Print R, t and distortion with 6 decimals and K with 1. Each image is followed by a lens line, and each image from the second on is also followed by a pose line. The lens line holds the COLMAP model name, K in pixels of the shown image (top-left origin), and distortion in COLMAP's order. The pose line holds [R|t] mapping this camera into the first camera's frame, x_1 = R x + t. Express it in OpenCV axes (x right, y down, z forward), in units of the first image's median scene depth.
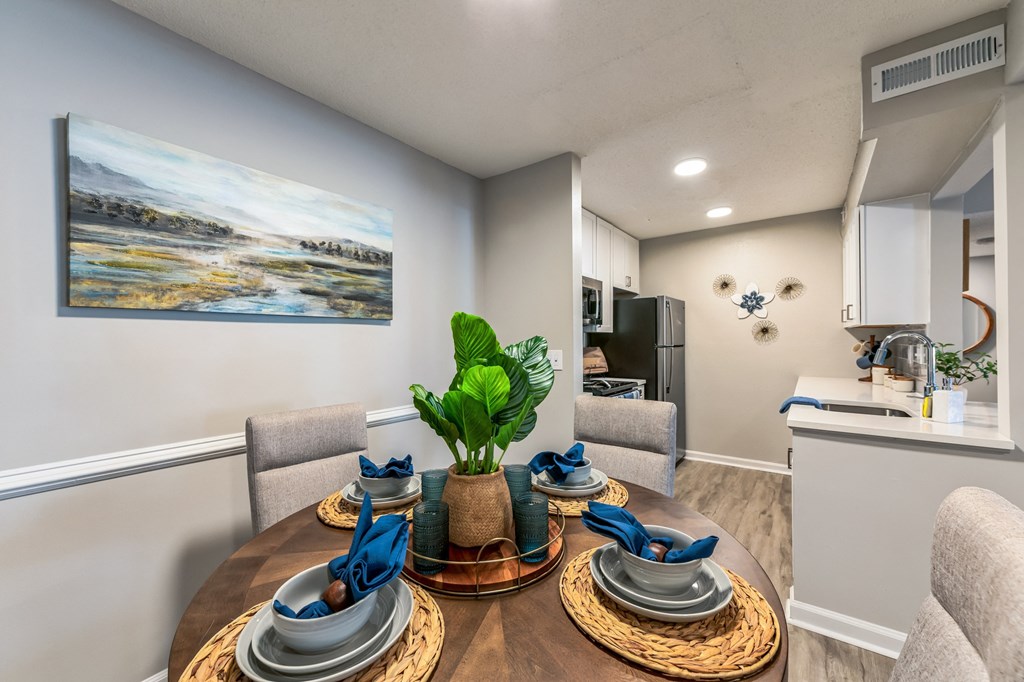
lens RADIAL K [[404.7, 0, 512.0], [0, 404.7, 341.0], [0, 0, 1]] dist [-0.000457, 0.000020]
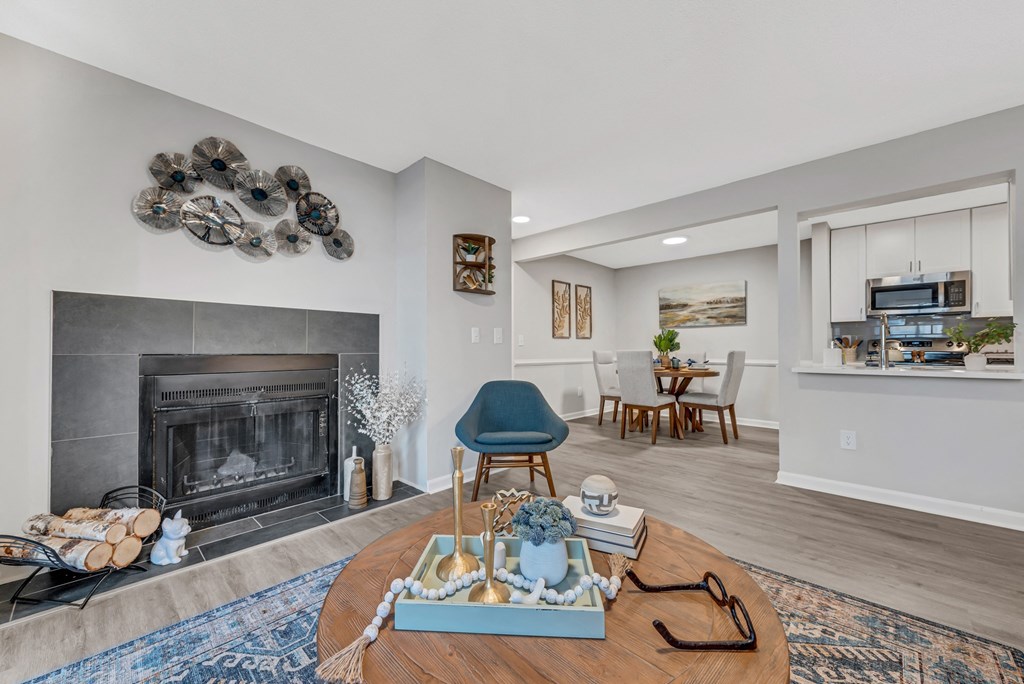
lens RADIAL K [[402.5, 0, 507.0], [0, 402.5, 344.0], [0, 0, 1]] dist [0.000460, -0.000075]
pose [[-0.152448, -0.003225, -0.988306, 1.548681], [0.003583, 0.999986, -0.003815, 0.050647], [0.988305, -0.004122, -0.152434, -0.050349]]
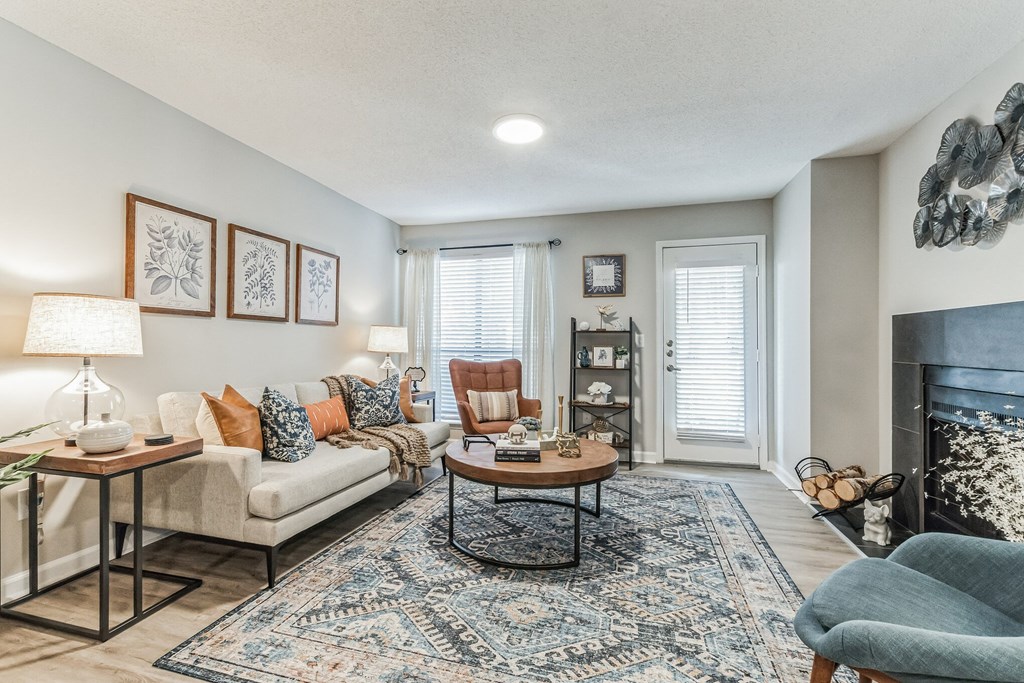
lens RADIAL K [[448.0, 0, 511.6], [0, 448.0, 339.6], [0, 0, 1]] dist [0.001285, 0.000301]
pose [[-0.333297, 0.020502, 0.942599, 0.518111], [-0.005890, 0.999699, -0.023827, 0.043849], [-0.942803, -0.013493, -0.333076, 0.213095]]
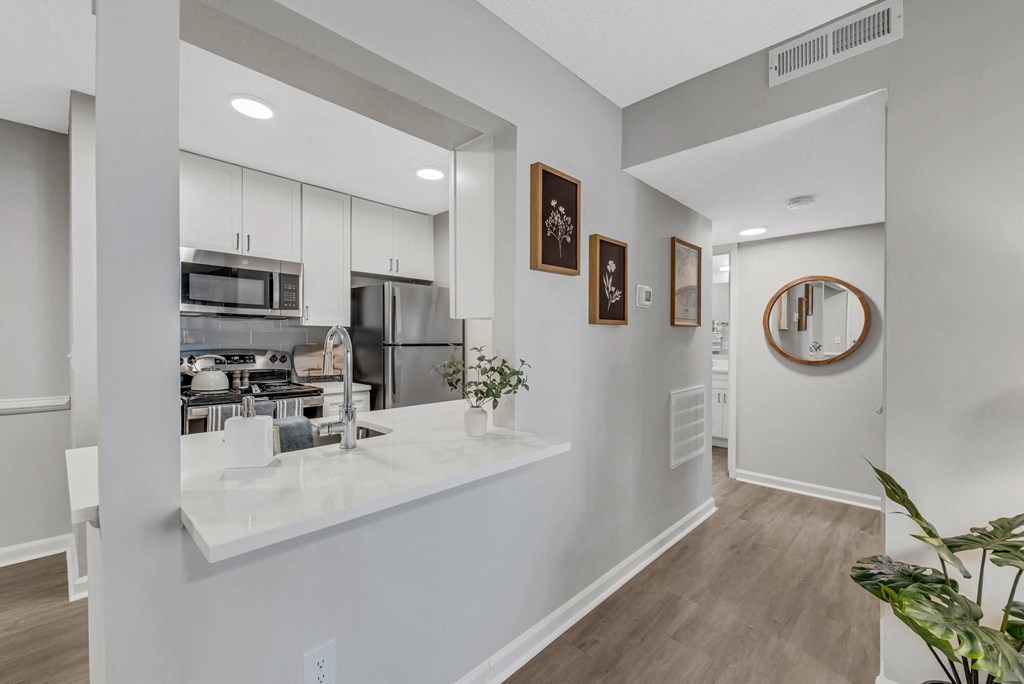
lens RADIAL K [[448.0, 0, 511.6], [0, 448.0, 340.1], [0, 0, 1]] dist [0.001285, 0.000301]
pose [[0.988102, 0.013761, -0.153180, 0.821796], [-0.012597, 0.999884, 0.008567, -0.006576], [0.153280, -0.006536, 0.988161, 0.179689]]
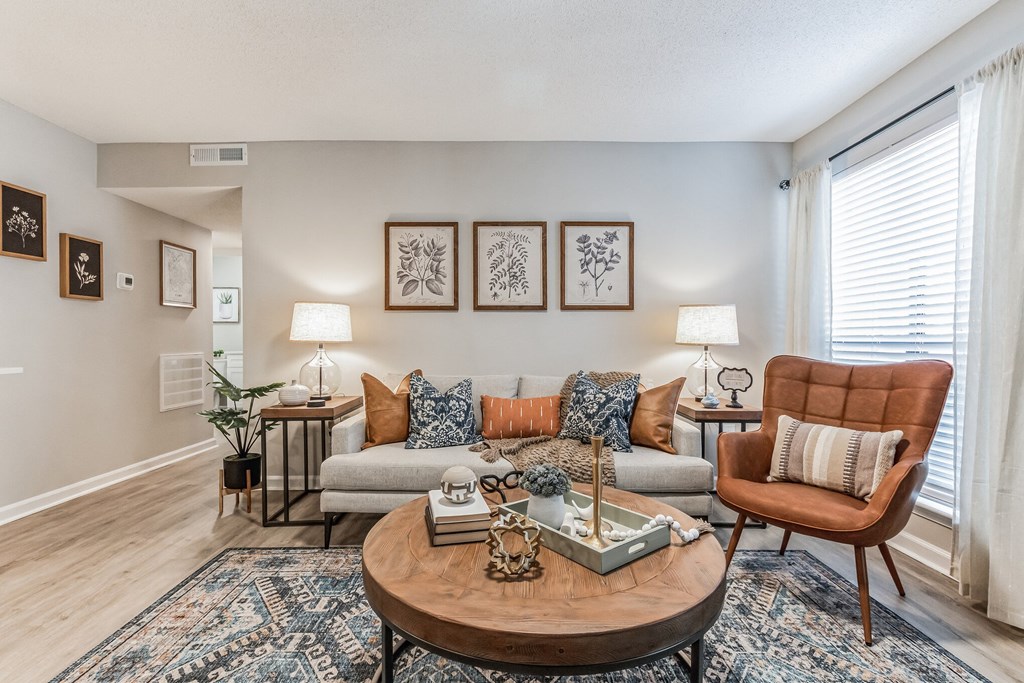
lens RADIAL K [[485.3, 0, 512.0], [0, 485.3, 341.5], [0, 0, 1]] dist [-0.001051, 0.000030]
pose [[0.812413, 0.006733, 0.583043, 0.989709], [-0.009018, 0.999959, 0.001018, 0.048989], [-0.583012, -0.006085, 0.812441, -0.428876]]
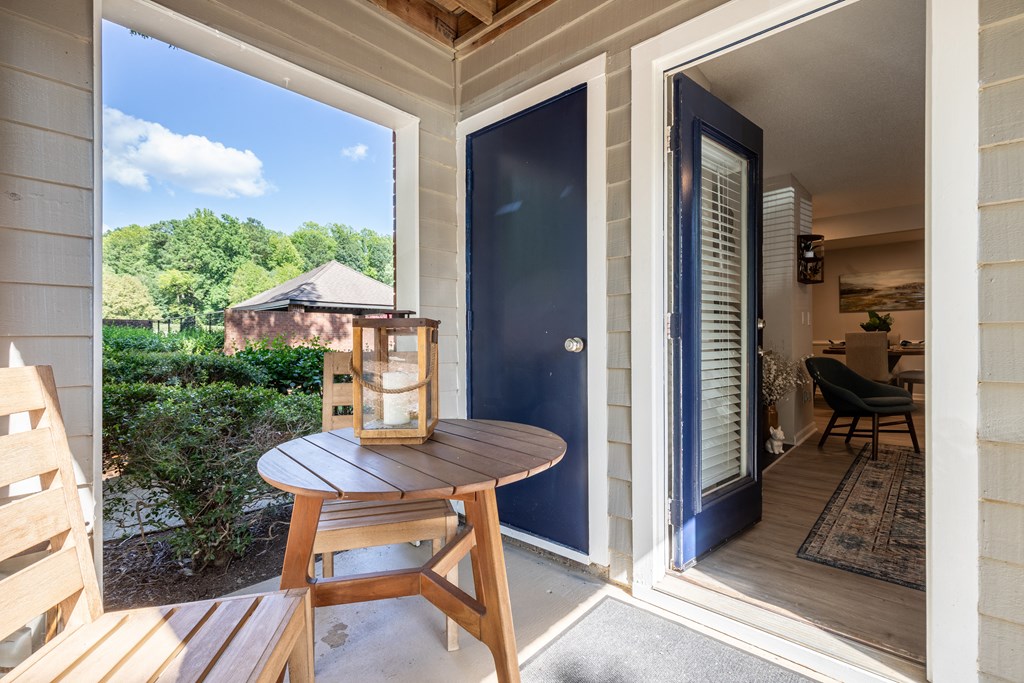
lens RADIAL K [[468.1, 0, 512.0], [0, 468.1, 341.5], [0, 0, 1]] dist [-0.003219, -0.000433]
pose [[-0.117939, 0.014779, -0.992911, 2.032414], [0.010686, 0.999850, 0.013613, 0.067199], [0.992963, -0.009005, -0.118079, -0.946750]]
